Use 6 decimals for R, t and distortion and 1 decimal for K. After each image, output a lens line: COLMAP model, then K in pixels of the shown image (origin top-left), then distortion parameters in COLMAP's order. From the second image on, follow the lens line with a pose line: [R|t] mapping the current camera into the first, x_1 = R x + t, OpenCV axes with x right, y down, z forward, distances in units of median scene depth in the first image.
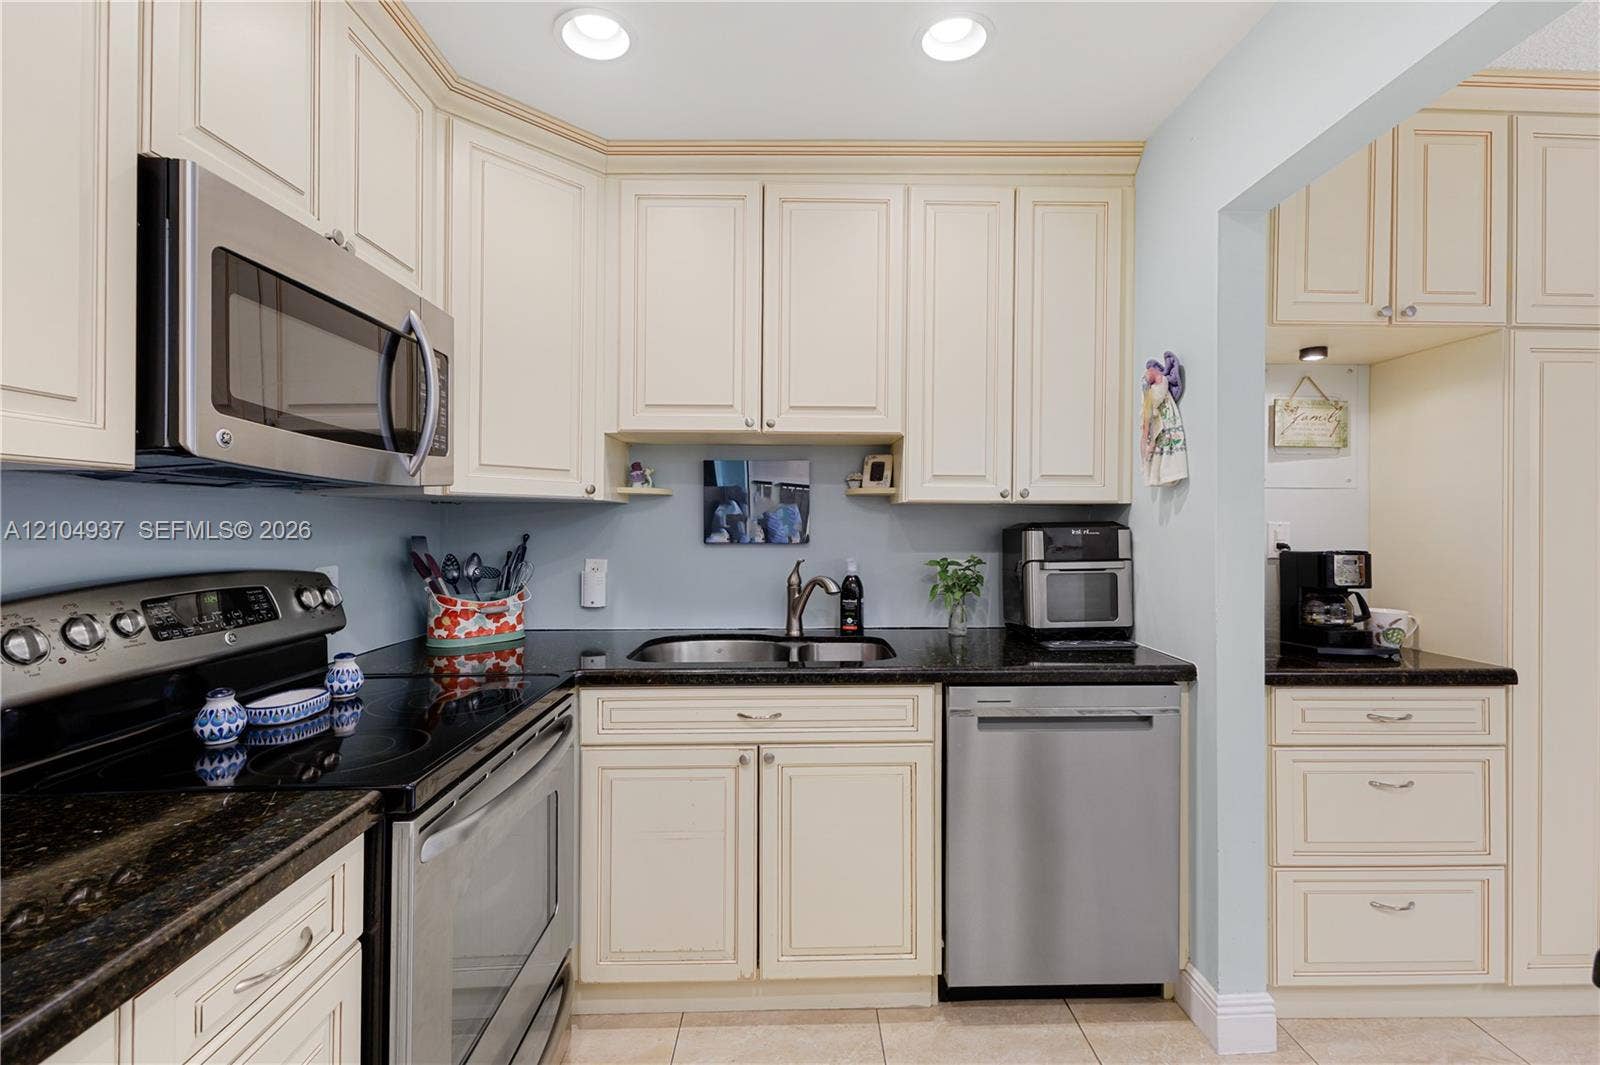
lens RADIAL K [[707.9, 0, 807.9], [0, 707.9, 521.8], [0, 0, 1]] dist [0.015227, 0.000229]
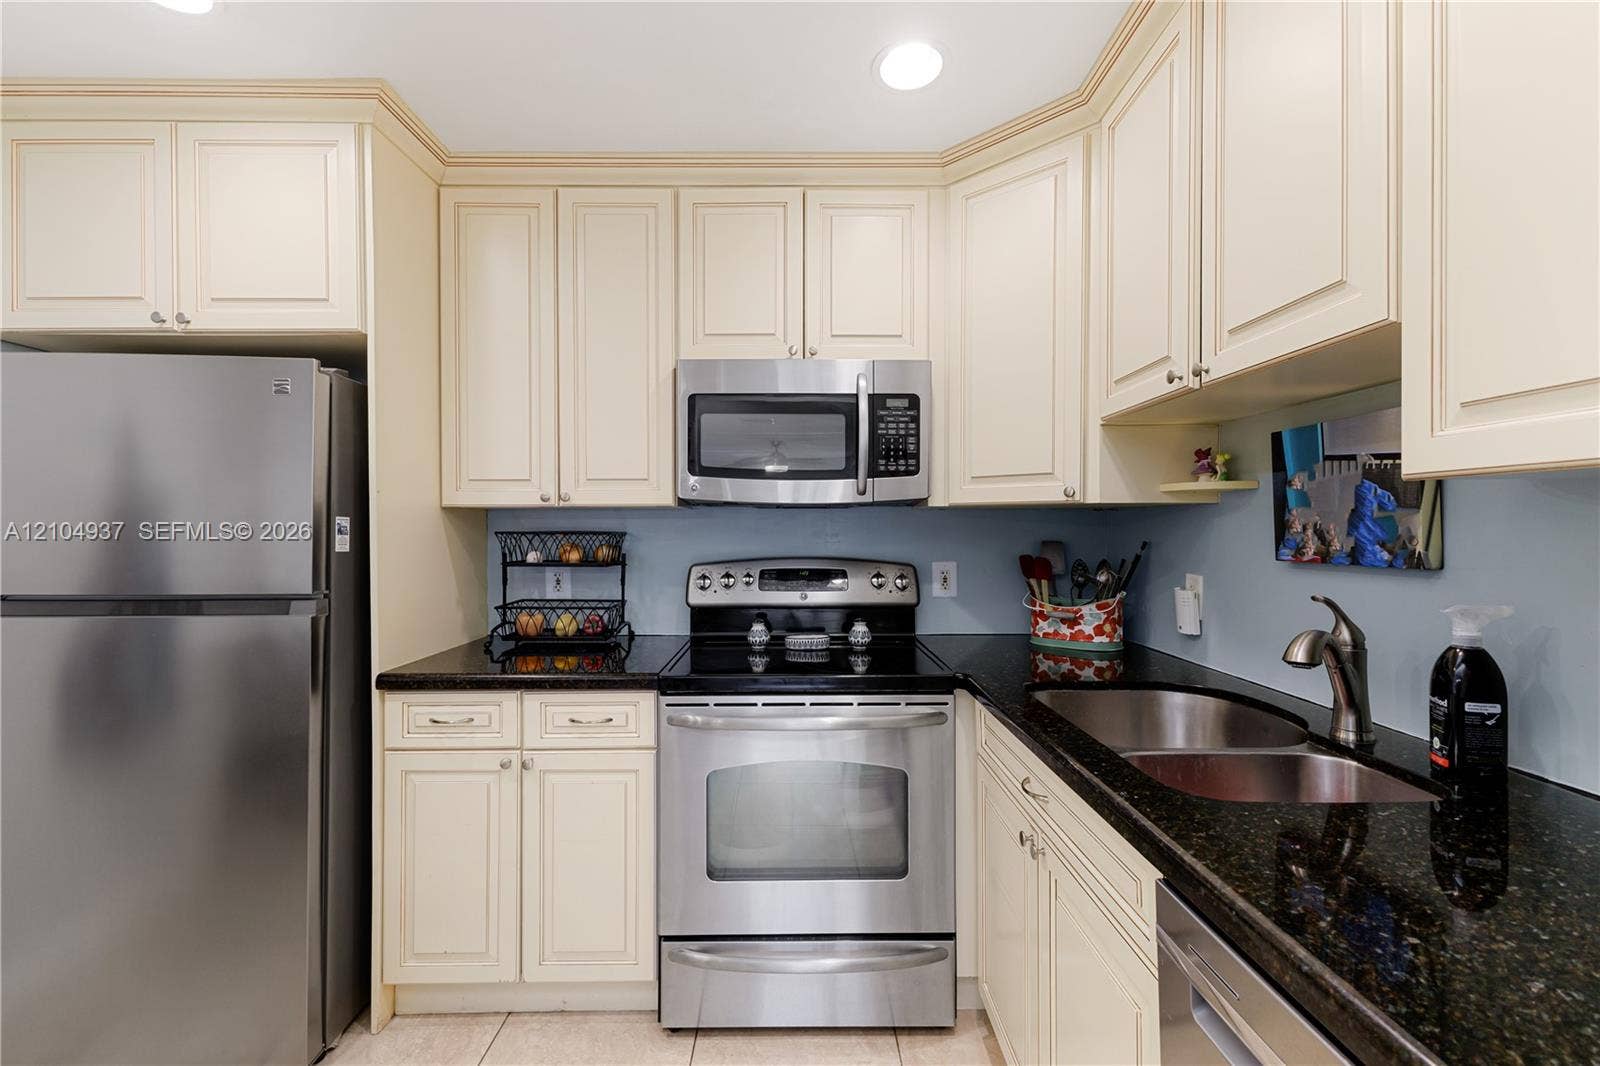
lens RADIAL K [[707.9, 0, 808.1], [0, 707.9, 534.5], [0, 0, 1]] dist [0.015227, 0.000229]
pose [[-0.007953, 0.008284, -0.999934, 0.555399], [0.002025, 0.999964, 0.008268, 0.000107], [0.999966, -0.001959, -0.007970, 0.631202]]
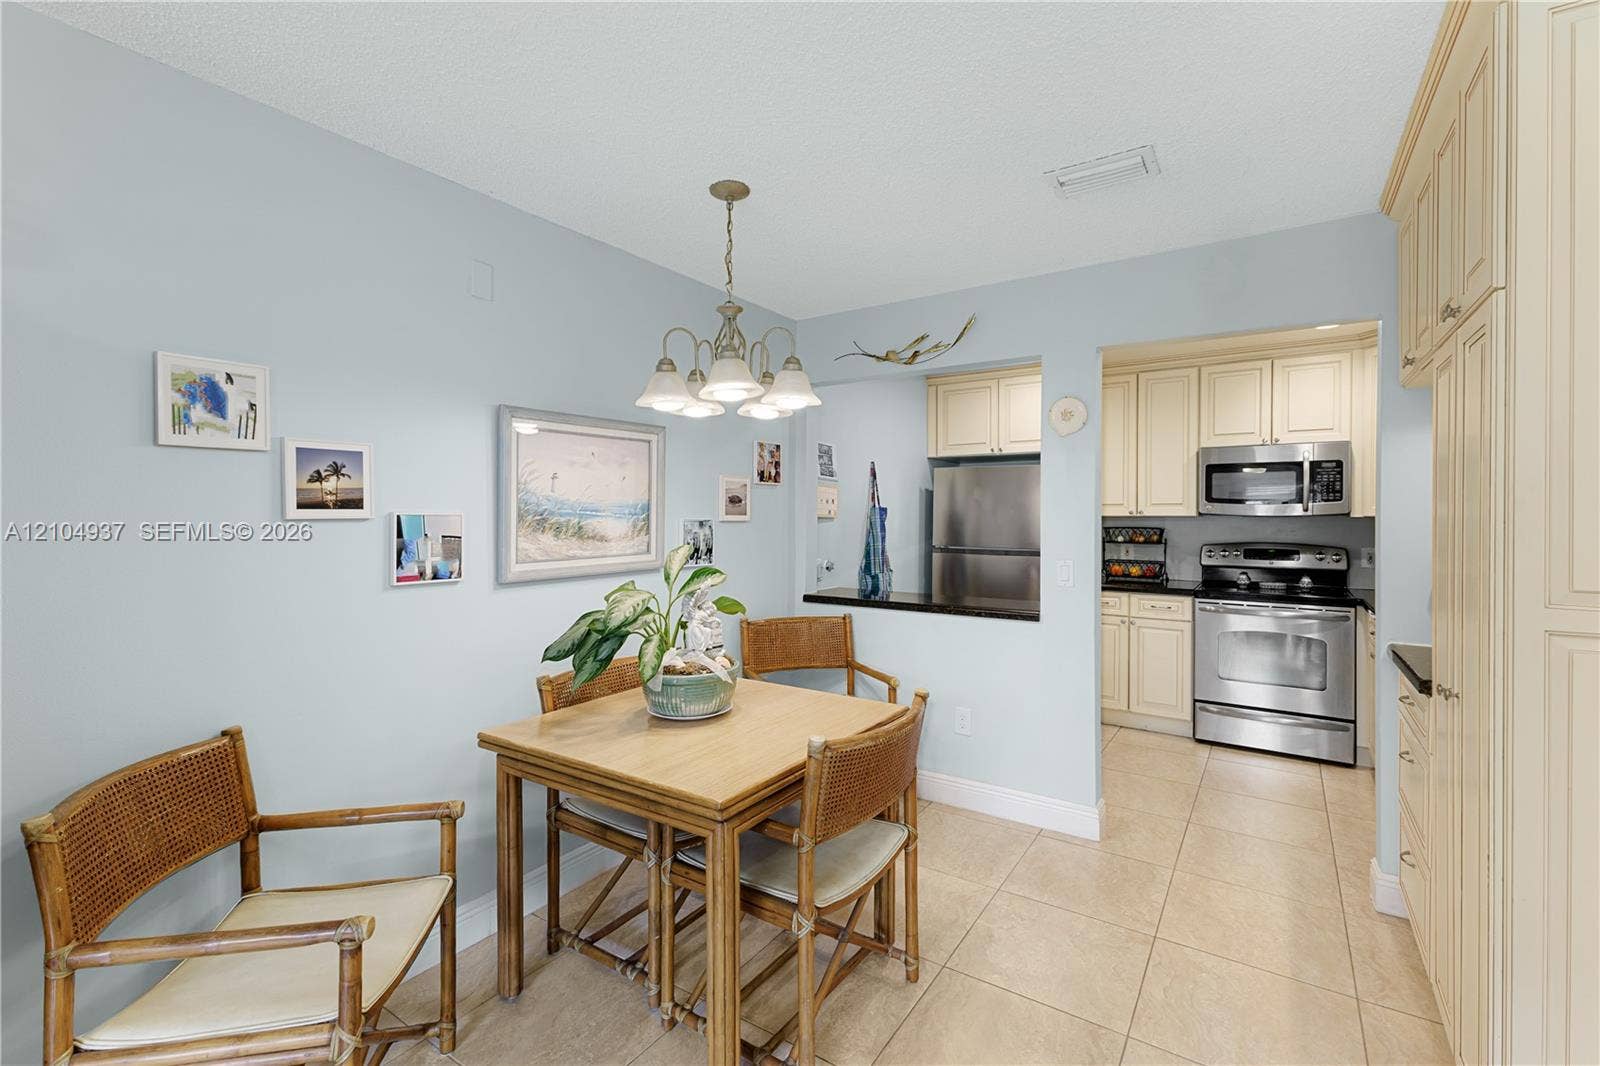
lens RADIAL K [[707.9, 0, 803.0], [0, 707.9, 519.7], [0, 0, 1]] dist [0.015227, 0.000229]
pose [[-0.575085, 0.002732, -0.818089, 1.960349], [-0.002635, 0.999983, 0.005192, -0.030037], [0.818090, 0.005141, -0.575068, 0.693949]]
